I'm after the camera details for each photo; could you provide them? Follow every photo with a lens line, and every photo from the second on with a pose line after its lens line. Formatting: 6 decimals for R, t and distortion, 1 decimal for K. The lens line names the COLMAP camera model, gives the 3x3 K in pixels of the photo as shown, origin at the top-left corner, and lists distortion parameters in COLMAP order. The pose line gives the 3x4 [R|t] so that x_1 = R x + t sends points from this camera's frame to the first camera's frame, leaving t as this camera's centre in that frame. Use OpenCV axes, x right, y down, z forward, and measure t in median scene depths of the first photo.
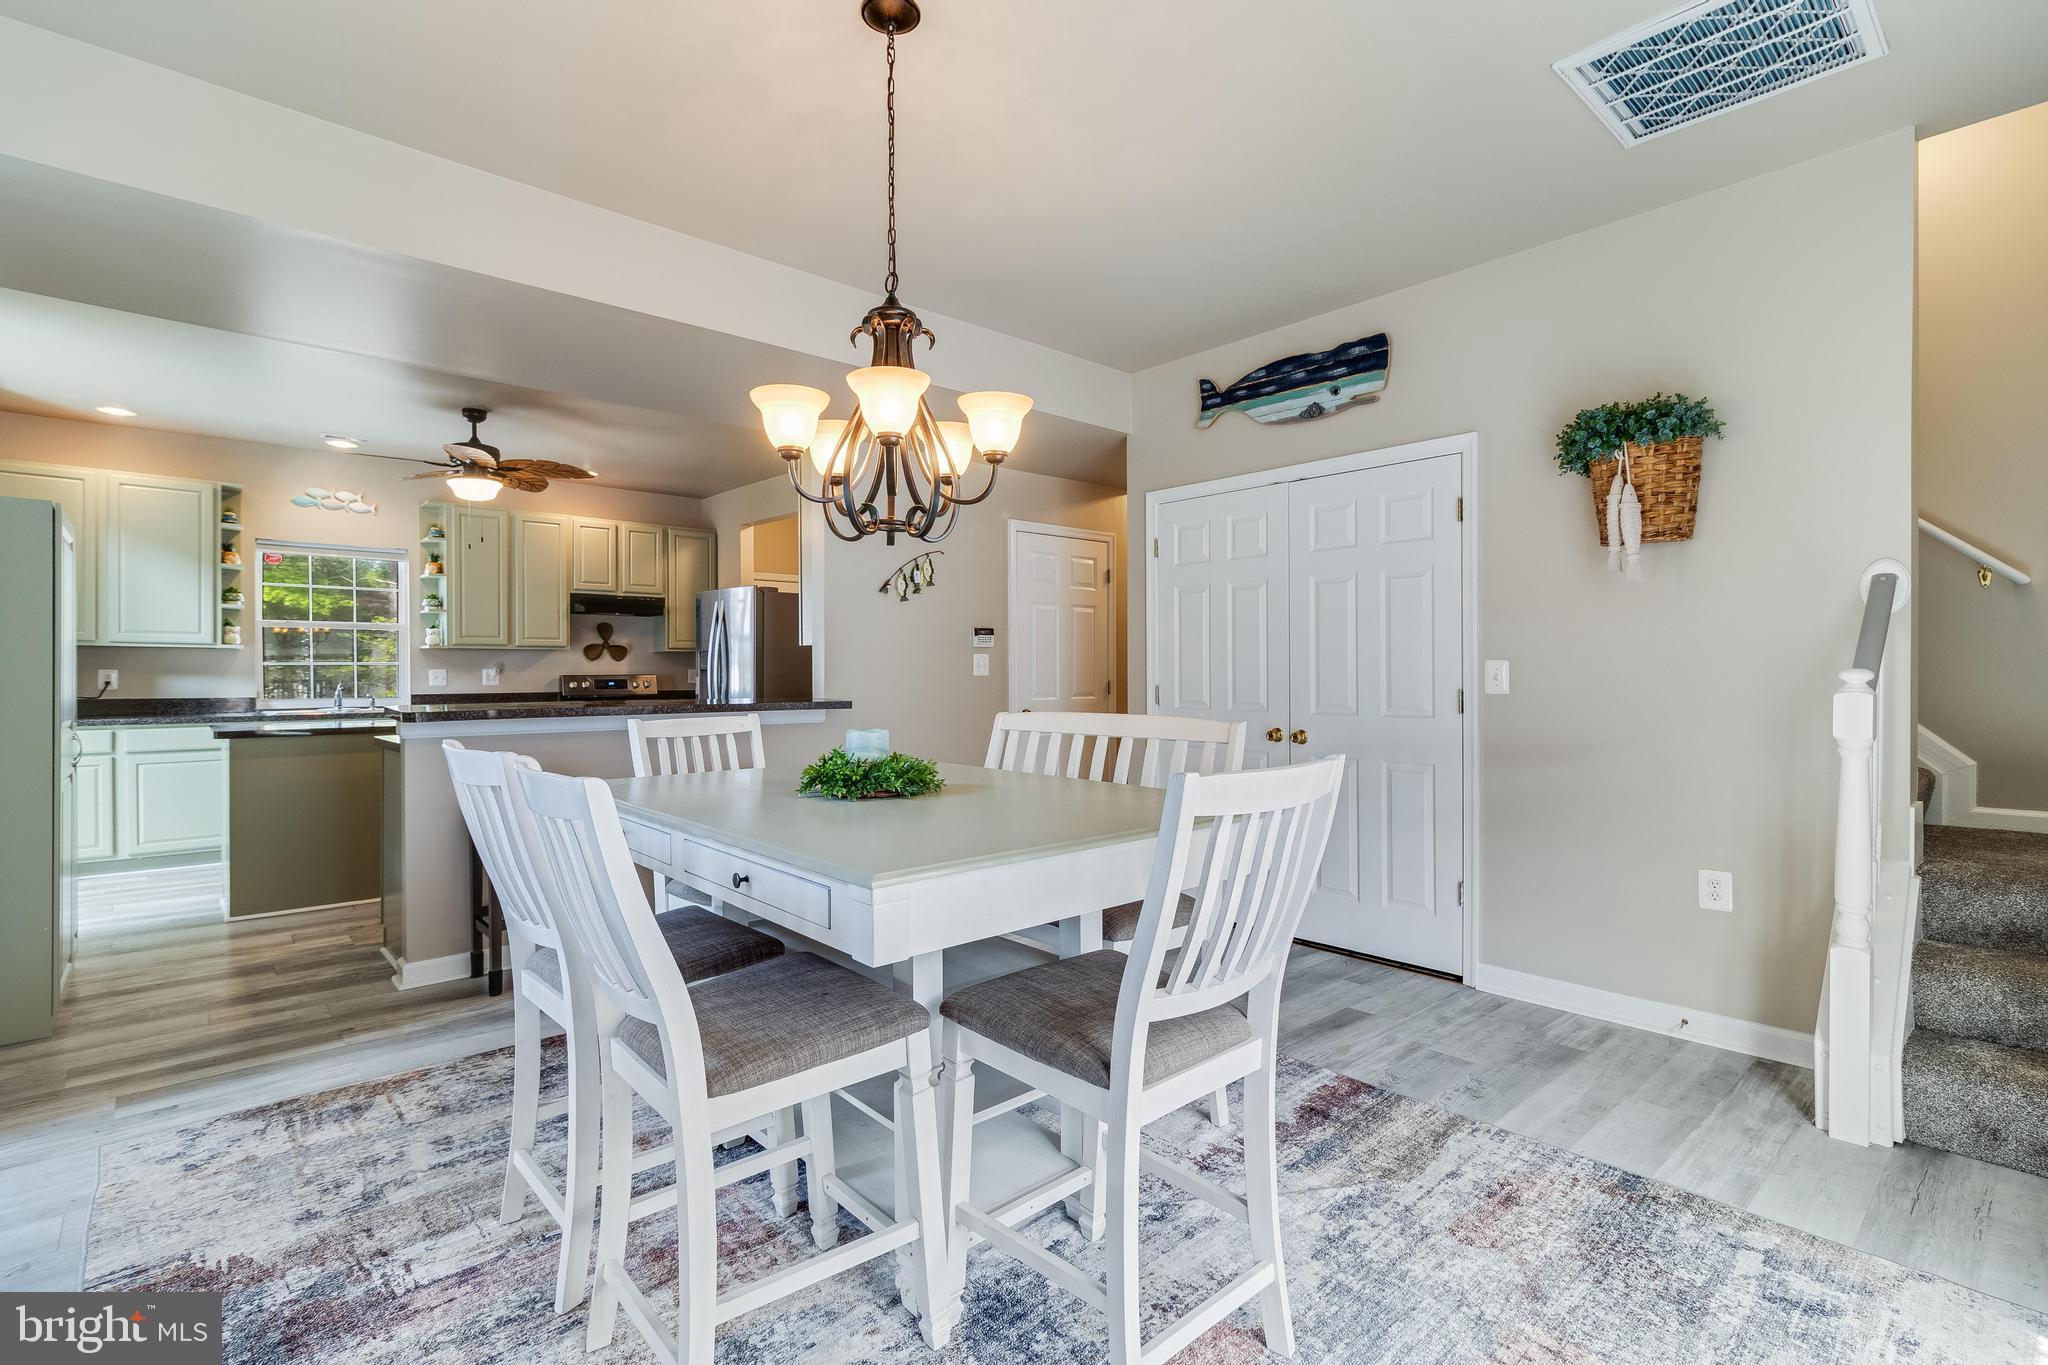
lens RADIAL K [[944.1, 0, 1028.1], [0, 944.1, 680.1], [0, 0, 1]] dist [0.003373, 0.000147]
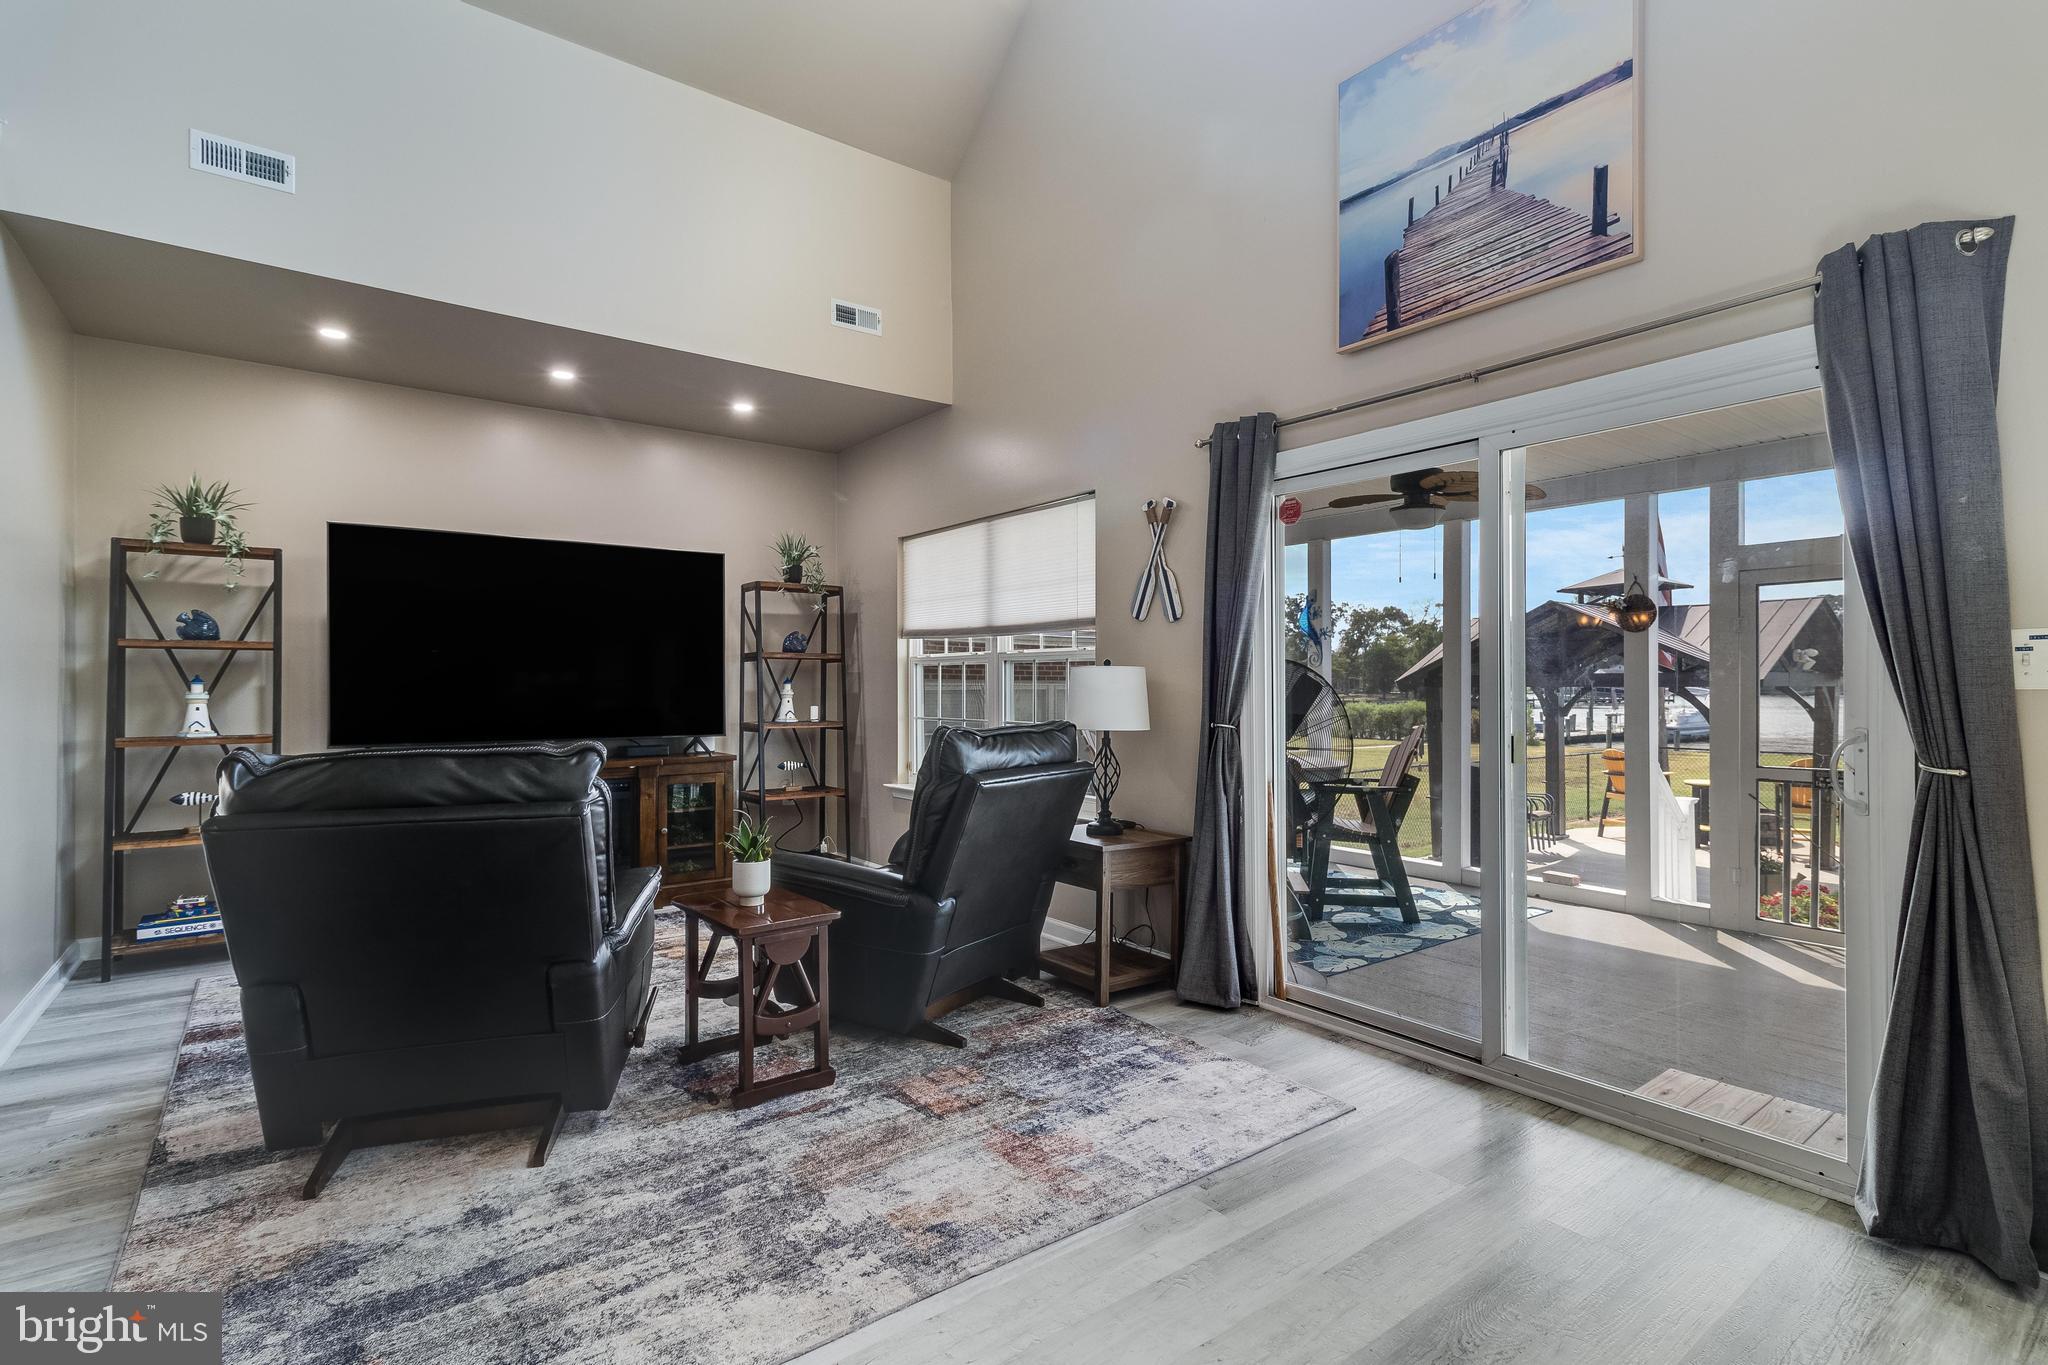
lens RADIAL K [[964.5, 0, 1030.5], [0, 964.5, 686.6], [0, 0, 1]] dist [0.005302, 0.000142]
pose [[0.996332, 0.000878, -0.085562, 0.227687], [-0.001213, 0.999992, -0.003874, -0.000648], [0.085558, 0.003963, 0.996325, -0.210938]]
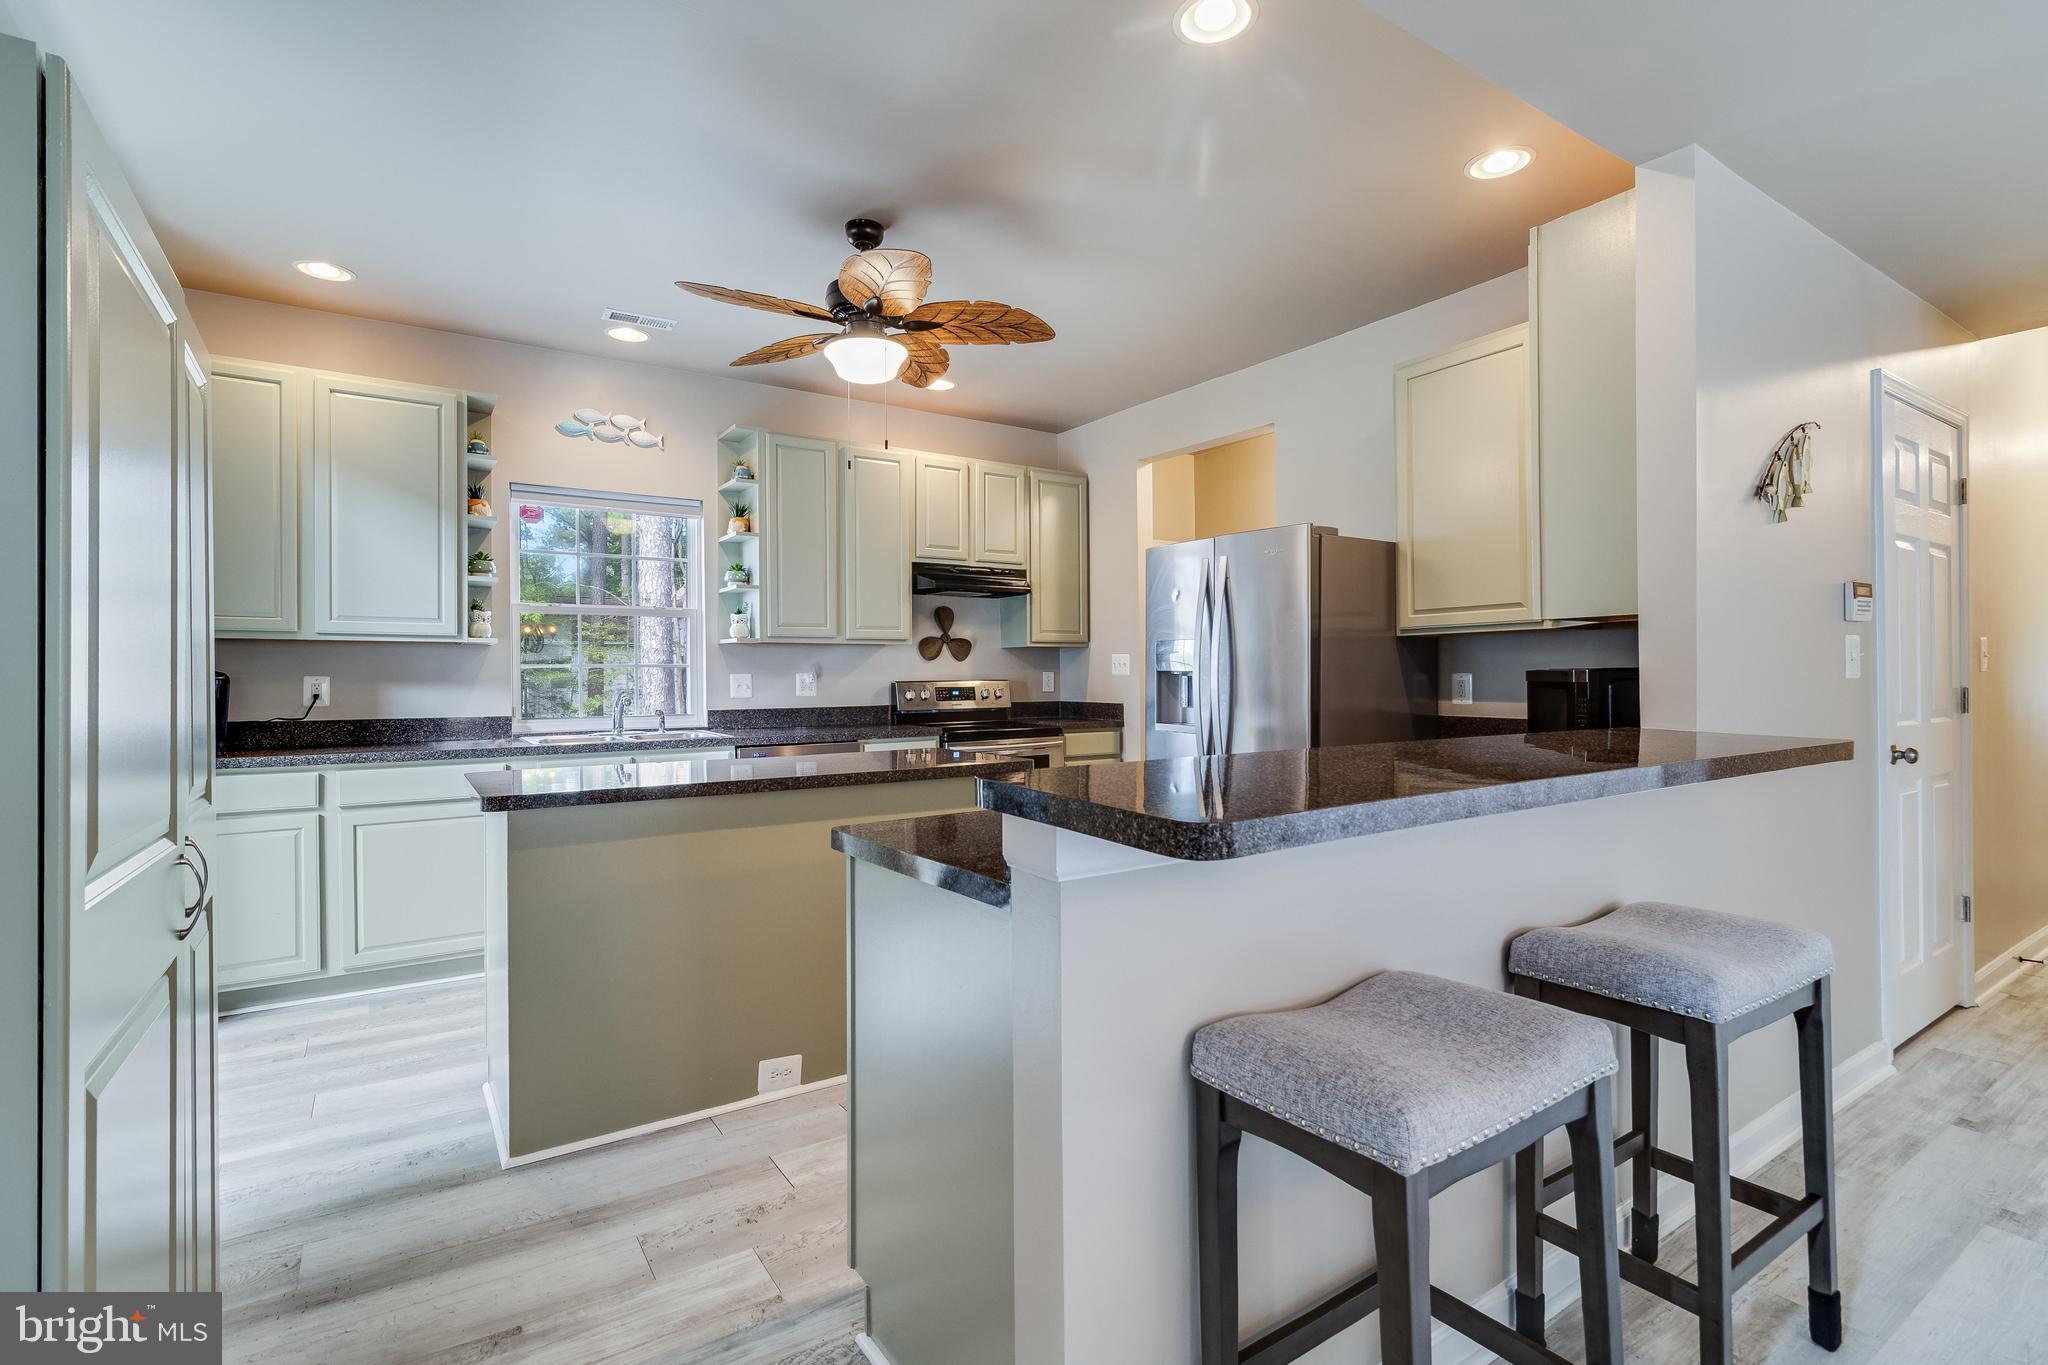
lens RADIAL K [[944.1, 0, 1022.8], [0, 944.1, 682.7], [0, 0, 1]] dist [0.003373, 0.000147]
pose [[0.989066, -0.005415, -0.147375, -0.374134], [0.005079, 0.999984, -0.002660, -0.002359], [0.147387, 0.001882, 0.989077, 0.406366]]
